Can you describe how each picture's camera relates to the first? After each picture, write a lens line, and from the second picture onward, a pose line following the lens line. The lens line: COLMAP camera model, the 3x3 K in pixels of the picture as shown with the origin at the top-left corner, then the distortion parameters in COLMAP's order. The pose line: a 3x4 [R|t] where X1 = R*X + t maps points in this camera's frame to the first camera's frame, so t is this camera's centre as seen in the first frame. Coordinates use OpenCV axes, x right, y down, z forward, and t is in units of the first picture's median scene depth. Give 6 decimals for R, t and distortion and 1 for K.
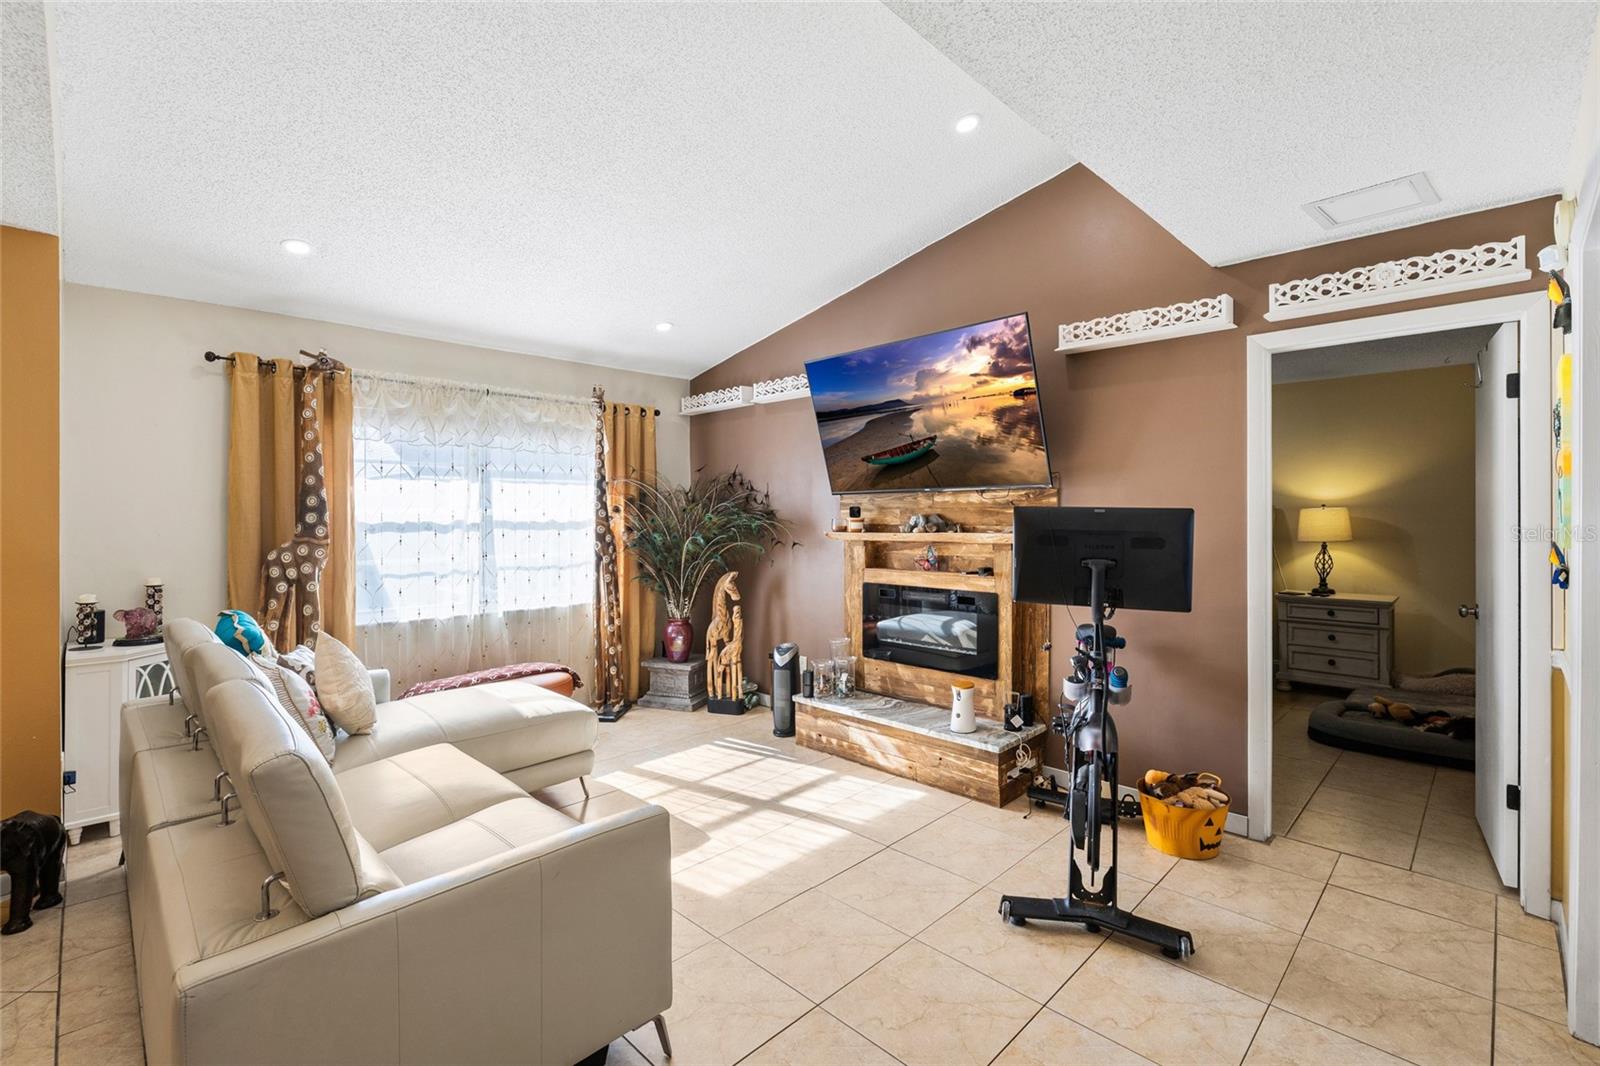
lens RADIAL K [[716.7, 0, 798.8], [0, 716.7, 515.7], [0, 0, 1]] dist [-0.010684, 0.001642]
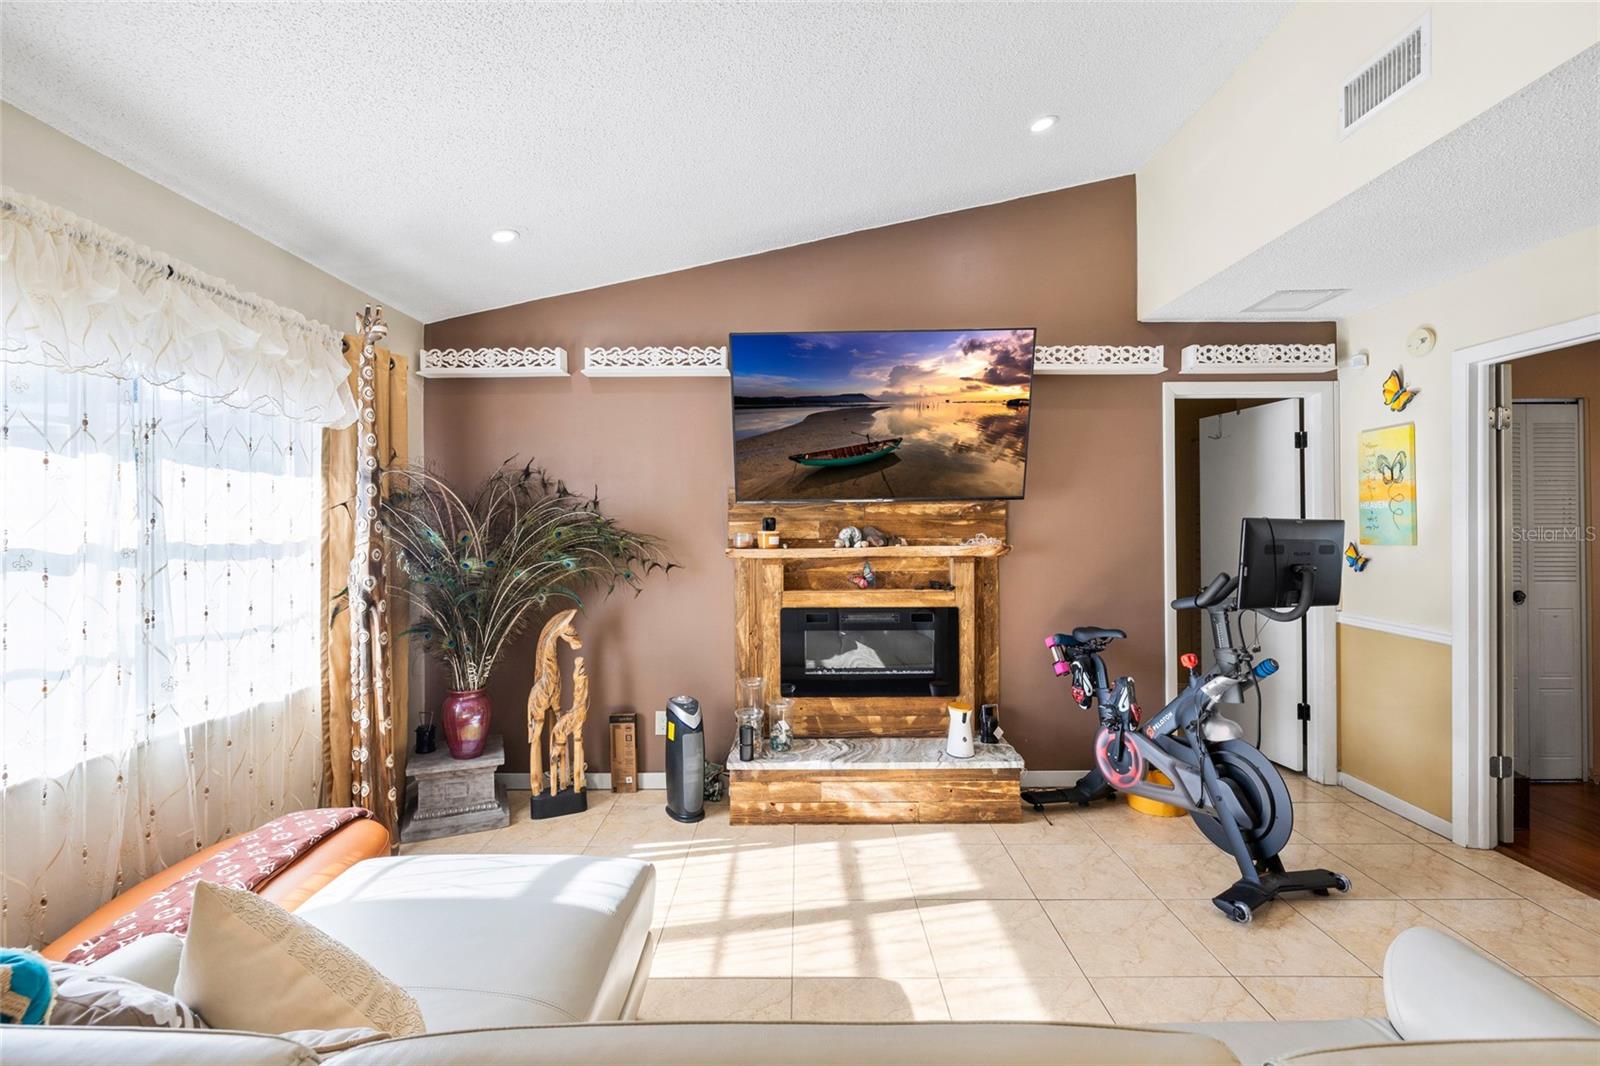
lens RADIAL K [[716.7, 0, 792.7], [0, 716.7, 526.8], [0, 0, 1]] dist [-0.010684, 0.001642]
pose [[0.721056, -0.004856, 0.692860, -0.495880], [0.008560, 0.999962, -0.001901, 0.000381], [-0.692824, 0.007302, 0.721069, 0.402132]]
